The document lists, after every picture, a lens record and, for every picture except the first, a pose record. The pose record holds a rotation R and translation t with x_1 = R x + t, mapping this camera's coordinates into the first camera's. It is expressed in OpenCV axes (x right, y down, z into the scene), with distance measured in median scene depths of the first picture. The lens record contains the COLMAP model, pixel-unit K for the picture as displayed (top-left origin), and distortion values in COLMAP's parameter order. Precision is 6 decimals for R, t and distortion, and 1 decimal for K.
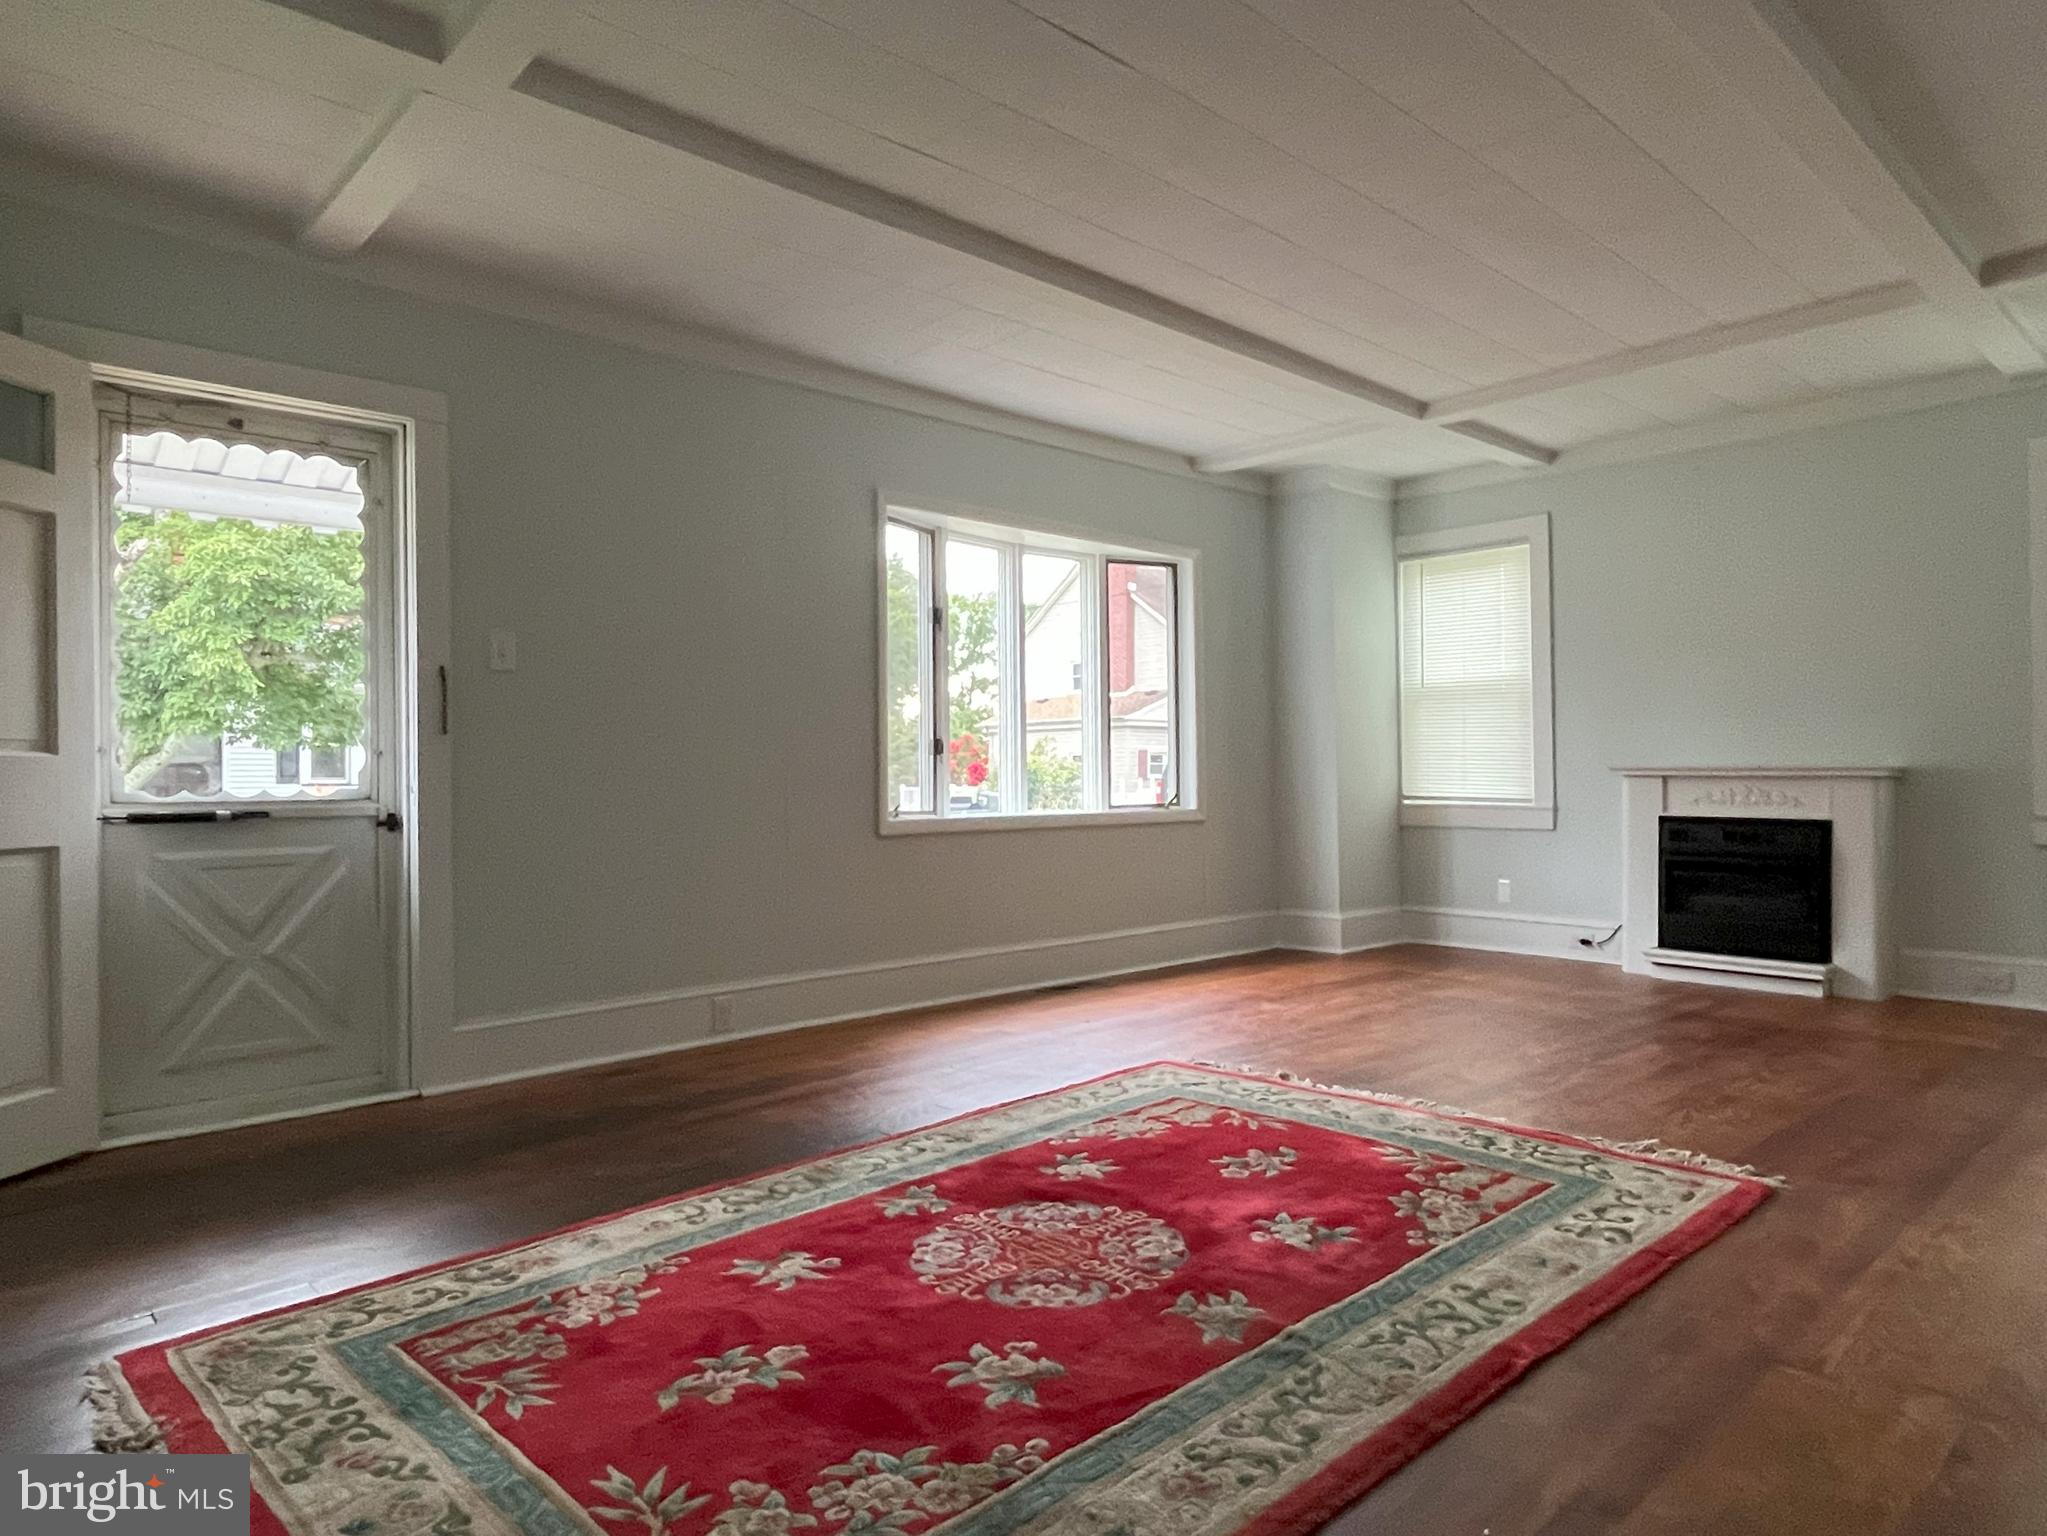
lens RADIAL K [[1266.0, 0, 1023.5], [0, 1266.0, 768.0], [0, 0, 1]] dist [-0.001404, 0.000183]
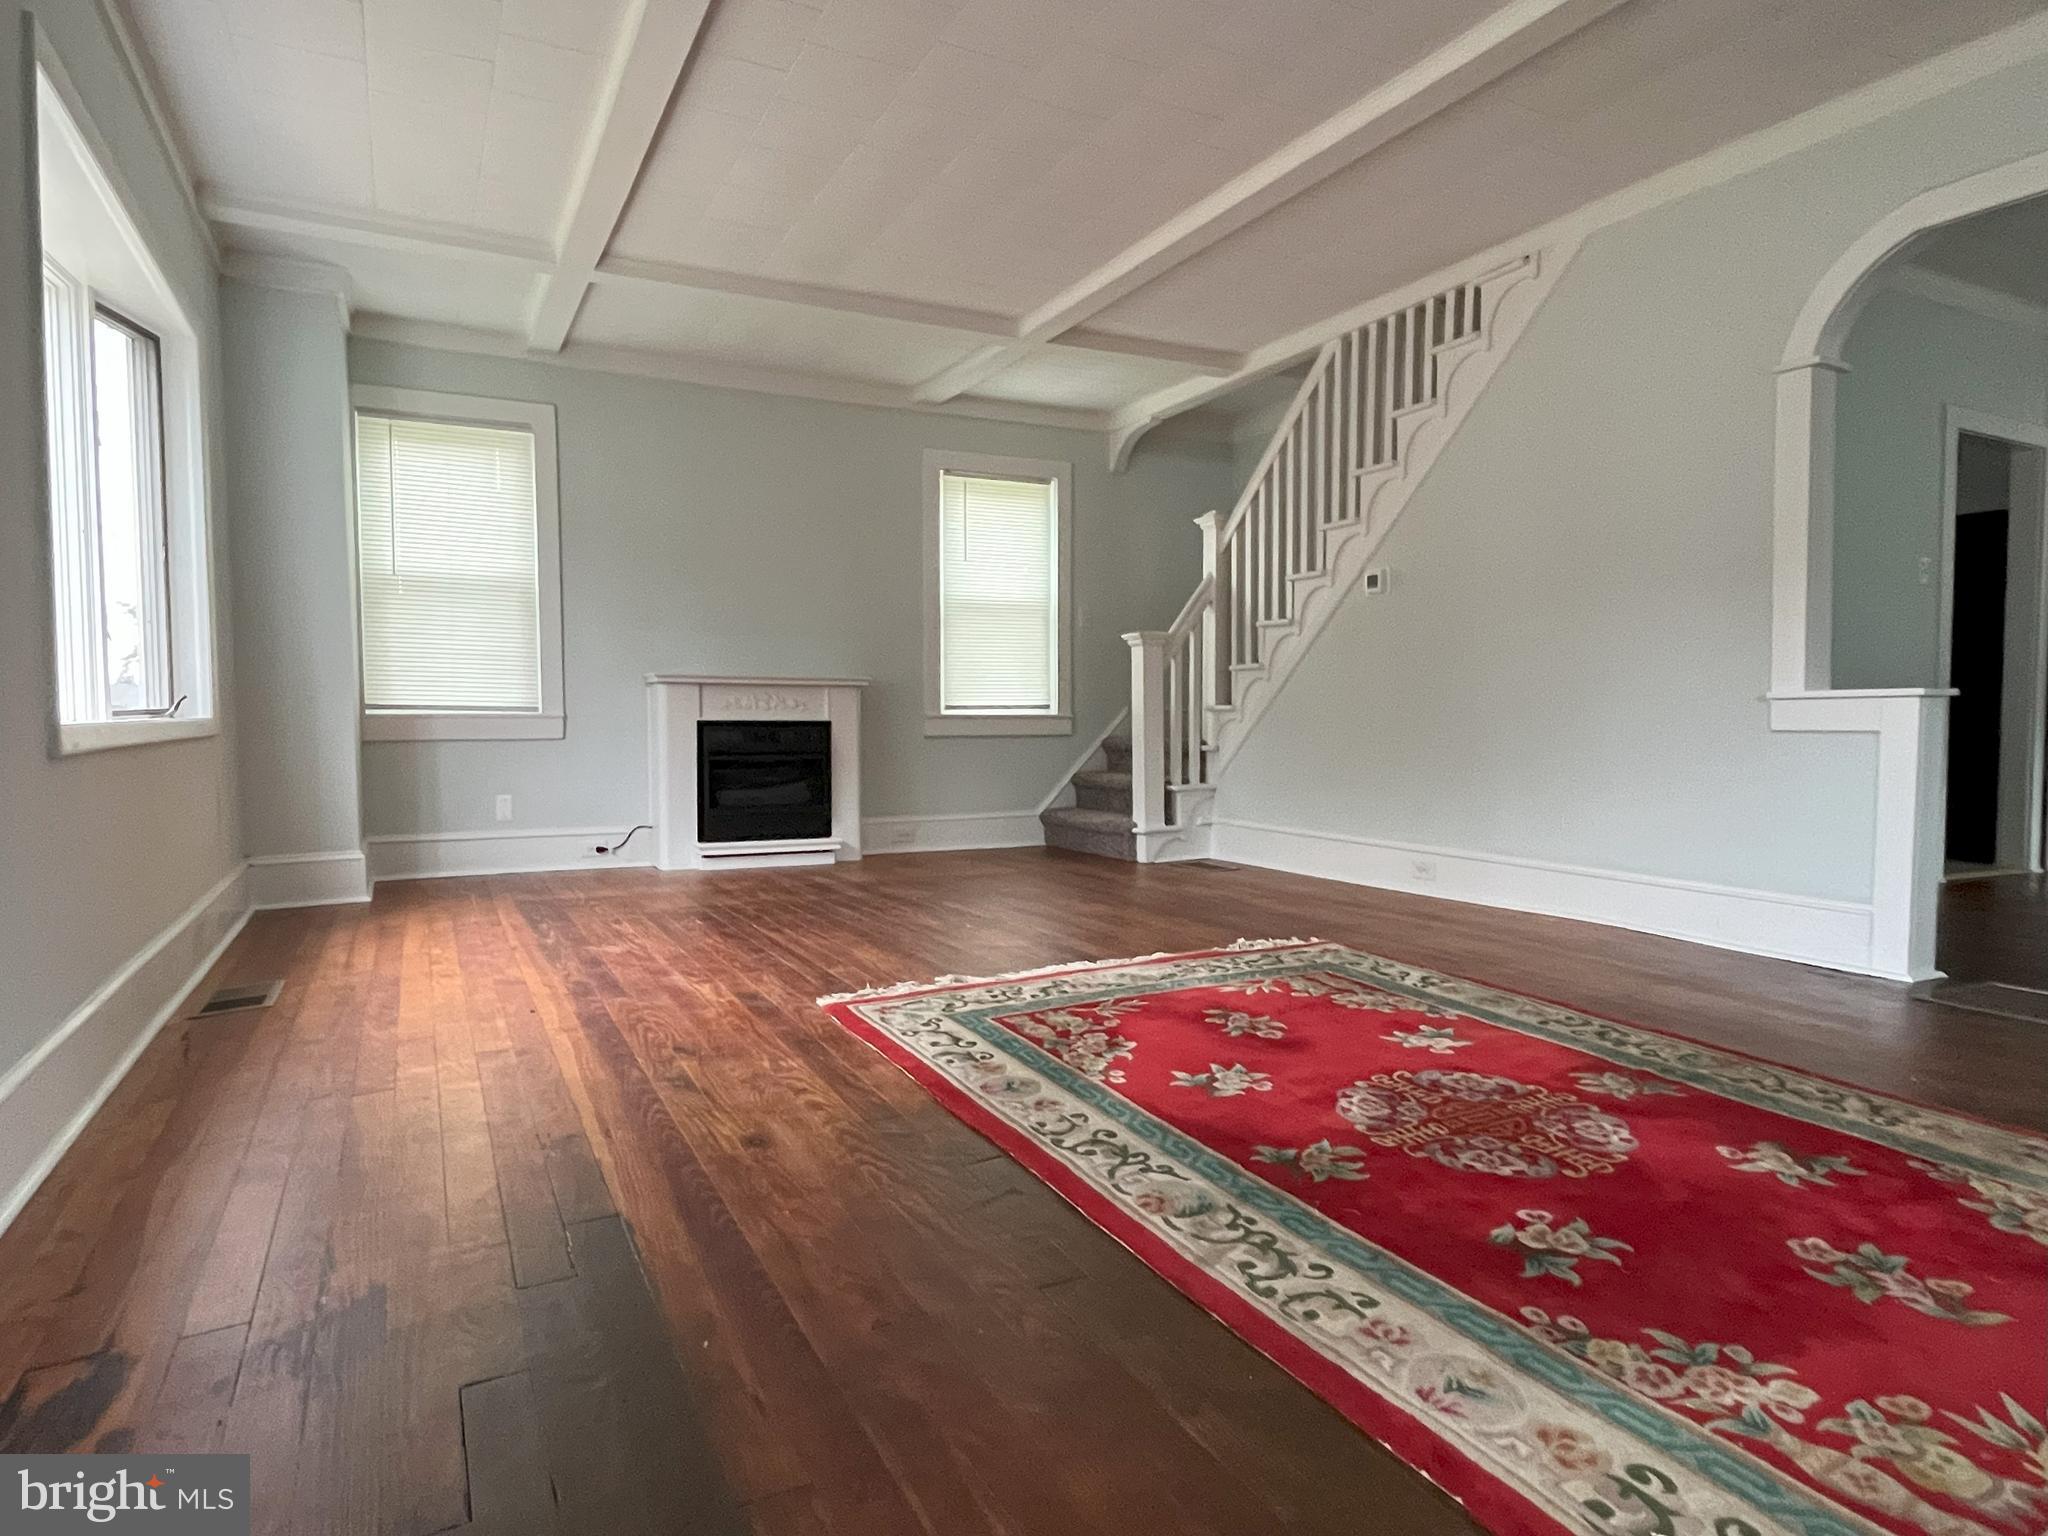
lens RADIAL K [[1187.7, 0, 1019.3], [0, 1187.7, 766.7], [0, 0, 1]] dist [-0.002097, 0.000018]
pose [[0.262663, -0.039419, 0.964082, -0.444568], [-0.007807, 0.999046, 0.042976, 0.034977], [-0.964856, -0.018815, 0.262105, 0.522570]]
